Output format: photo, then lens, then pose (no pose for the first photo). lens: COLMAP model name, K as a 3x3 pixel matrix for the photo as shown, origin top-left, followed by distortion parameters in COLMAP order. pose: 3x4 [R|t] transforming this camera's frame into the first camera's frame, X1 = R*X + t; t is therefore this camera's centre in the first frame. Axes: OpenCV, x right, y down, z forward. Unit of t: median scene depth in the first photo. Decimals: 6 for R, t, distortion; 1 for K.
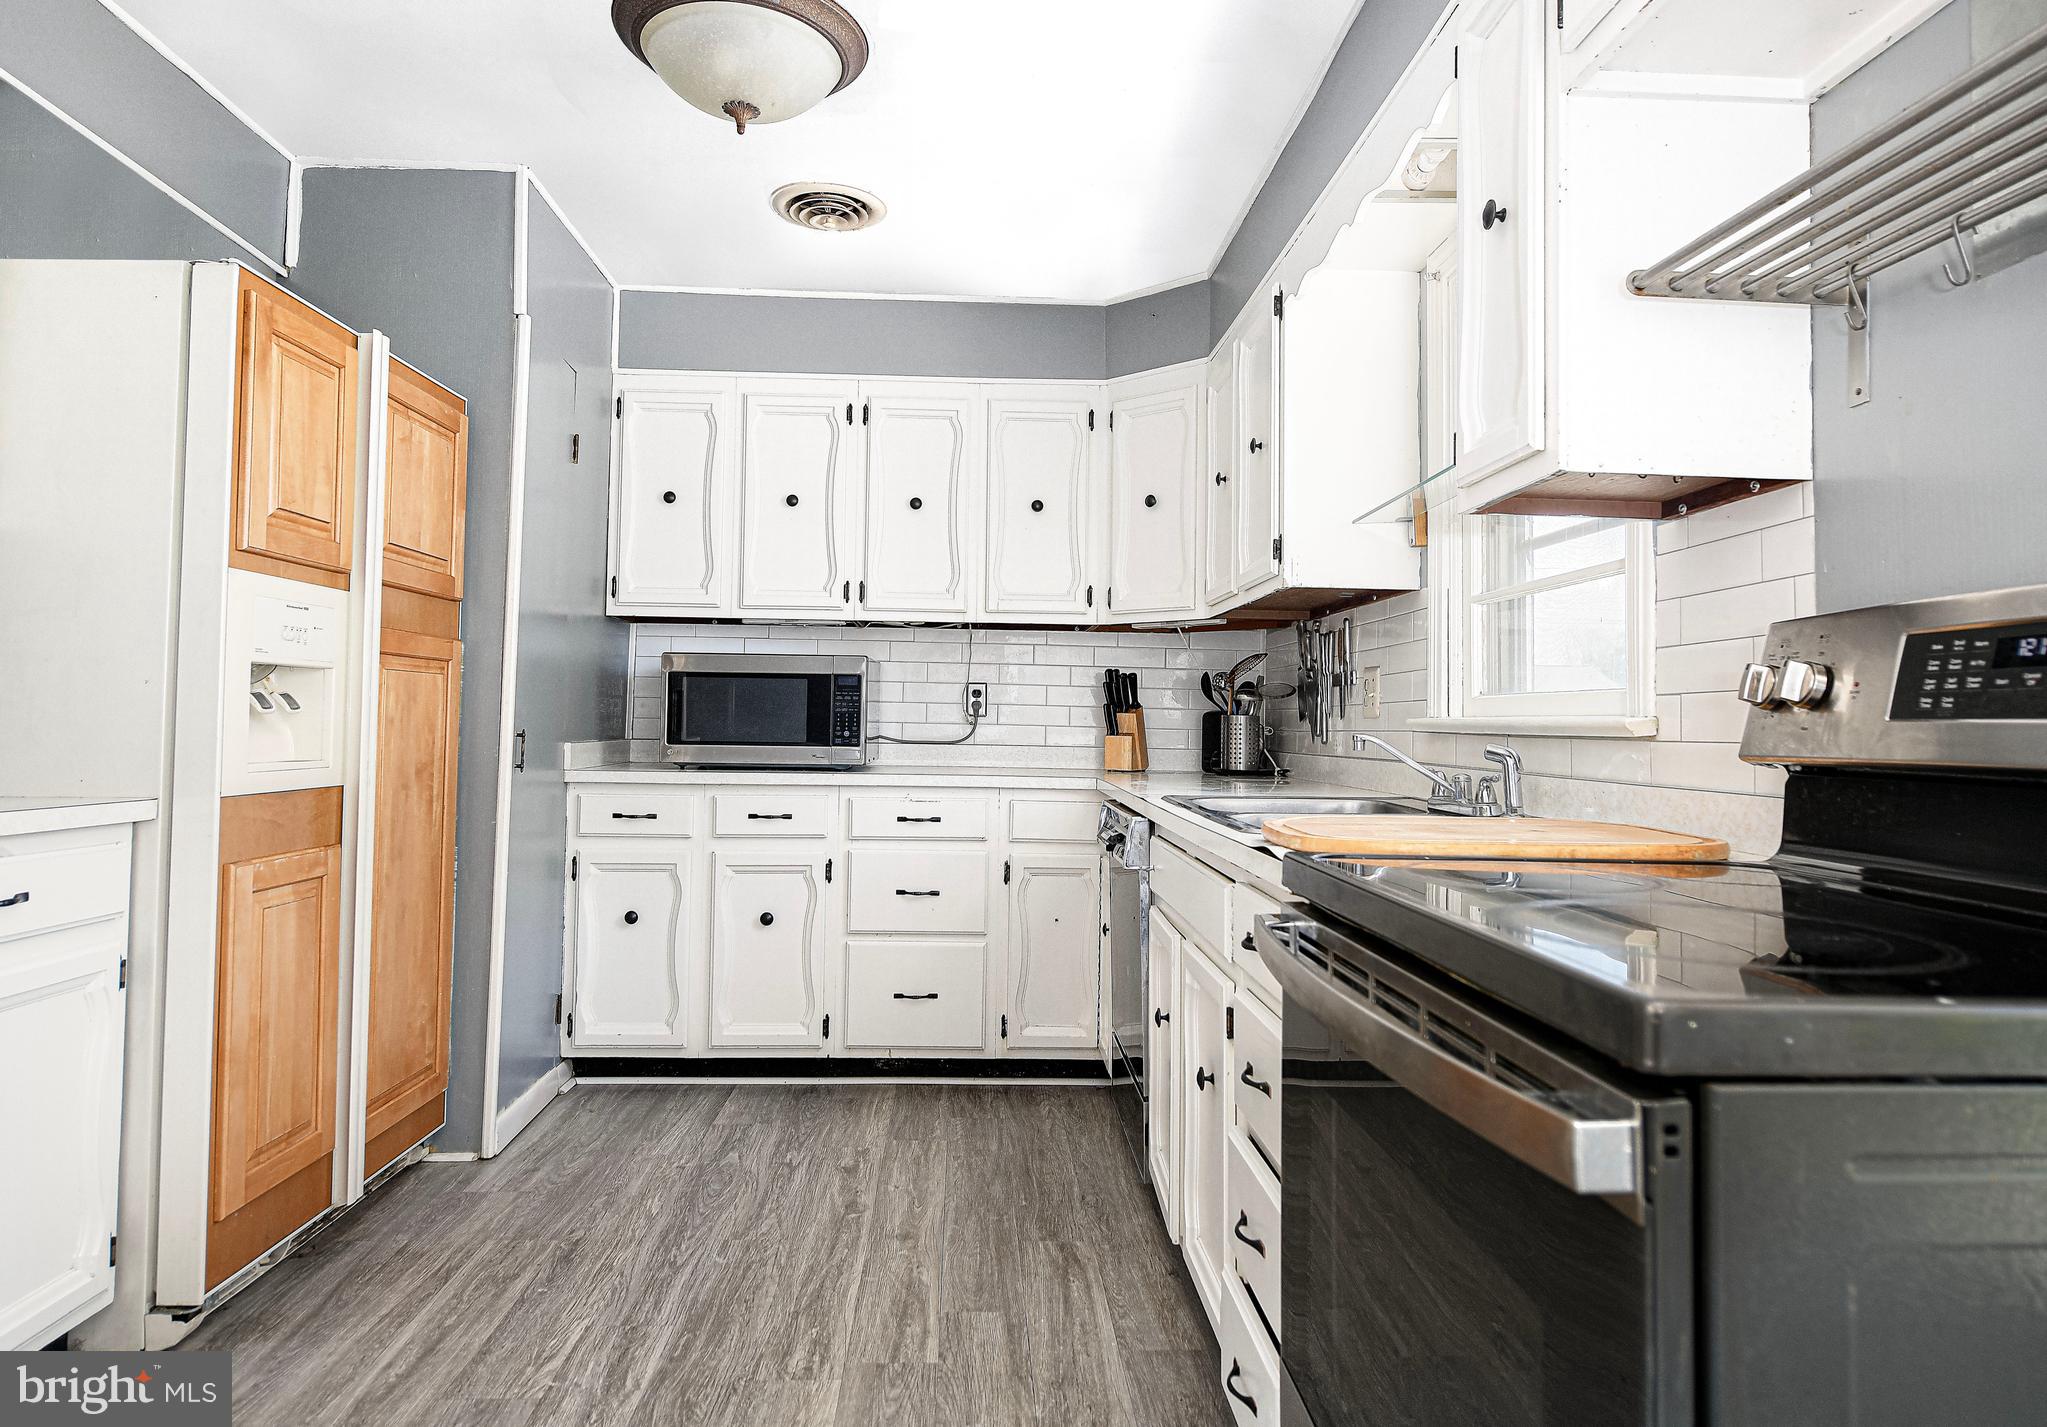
lens RADIAL K [[1176.8, 0, 1024.5], [0, 1176.8, 702.5], [0, 0, 1]] dist [-0.001107, -0.000659]
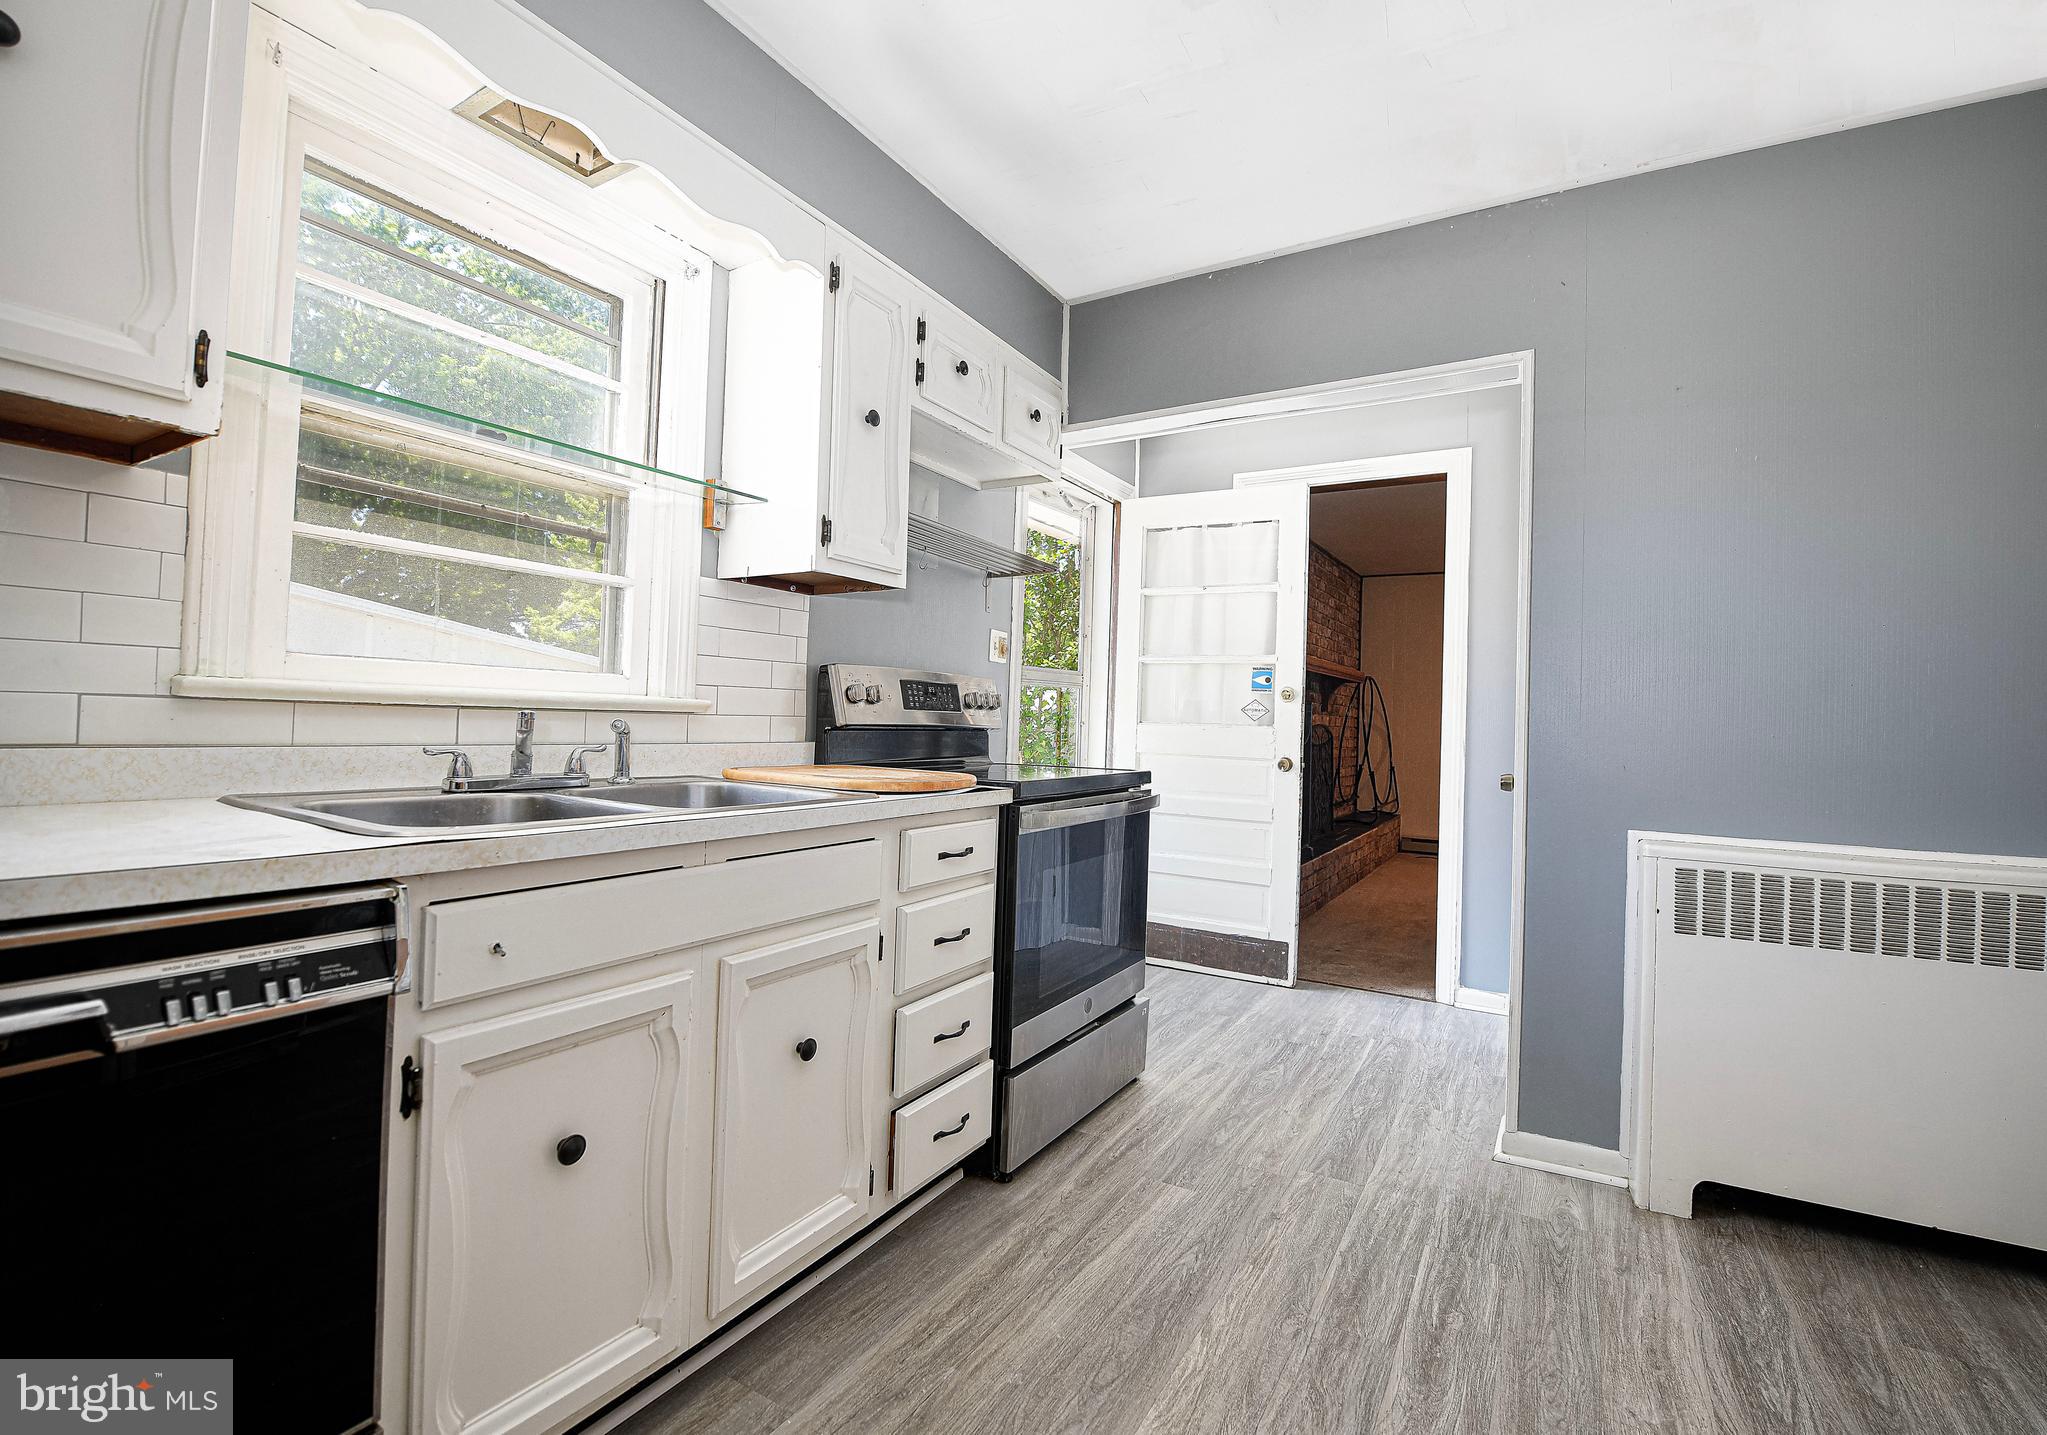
lens RADIAL K [[908.8, 0, 1023.5], [0, 908.8, 717.5], [0, 0, 1]] dist [-0.033681, -0.000187]
pose [[-0.824111, -0.039248, 0.565068, -0.281653], [-0.053508, 0.998530, -0.008682, 0.013823], [-0.563896, -0.037391, -0.824999, 0.984523]]
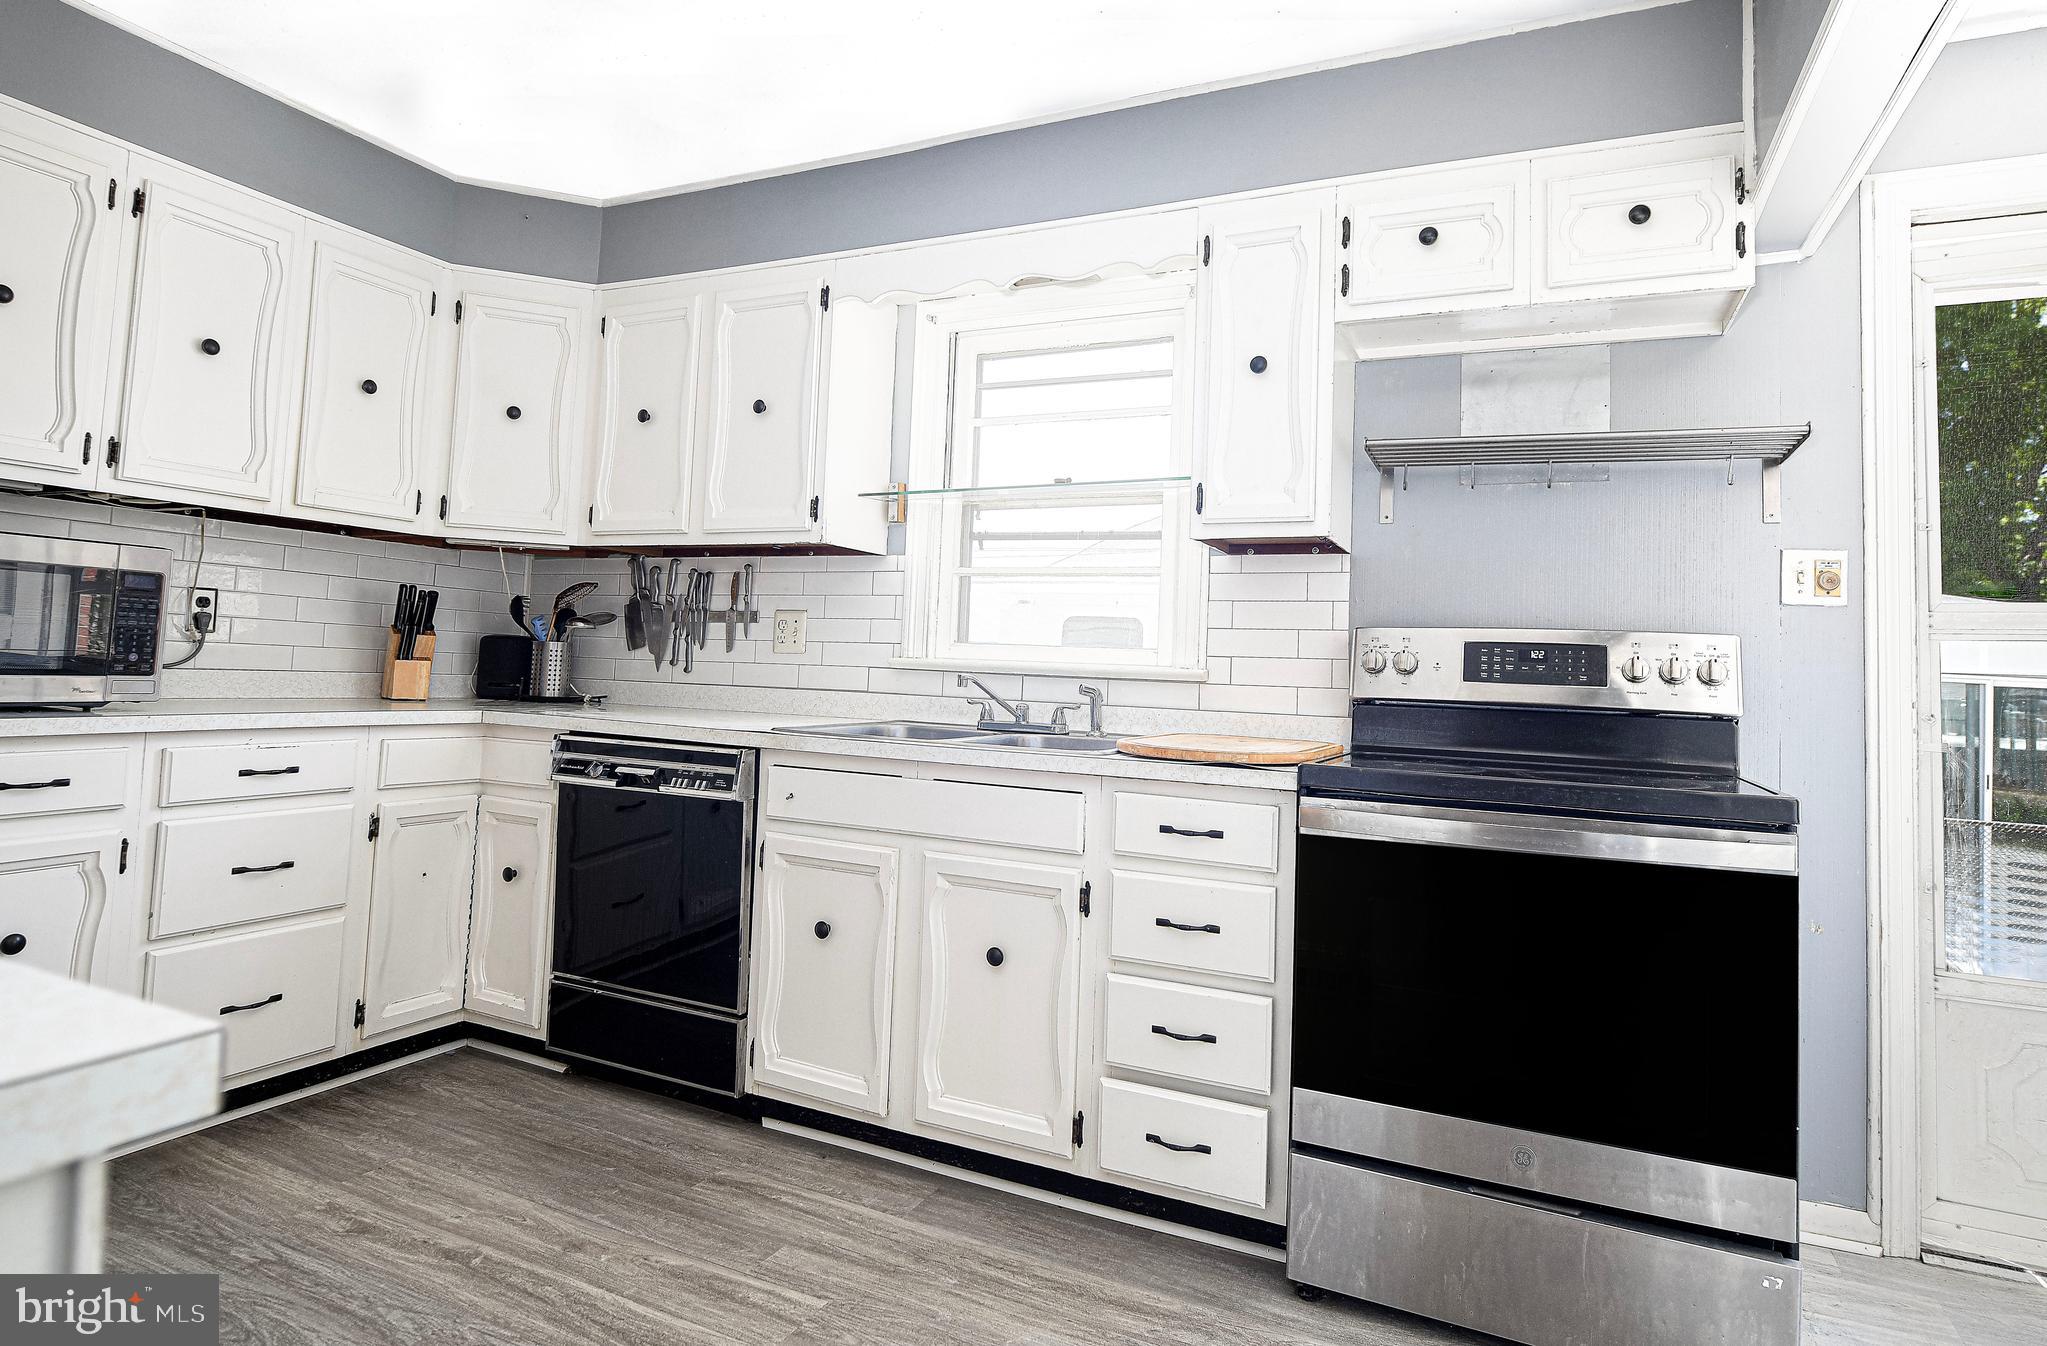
lens RADIAL K [[1061.3, 0, 1022.8], [0, 1061.3, 628.8], [0, 0, 1]] dist [-0.015323, -0.000381]
pose [[0.487768, 0.035218, 0.872262, -0.515840], [-0.045720, 0.998845, -0.014763, -0.006218], [-0.871775, -0.032680, 0.488815, 0.278055]]
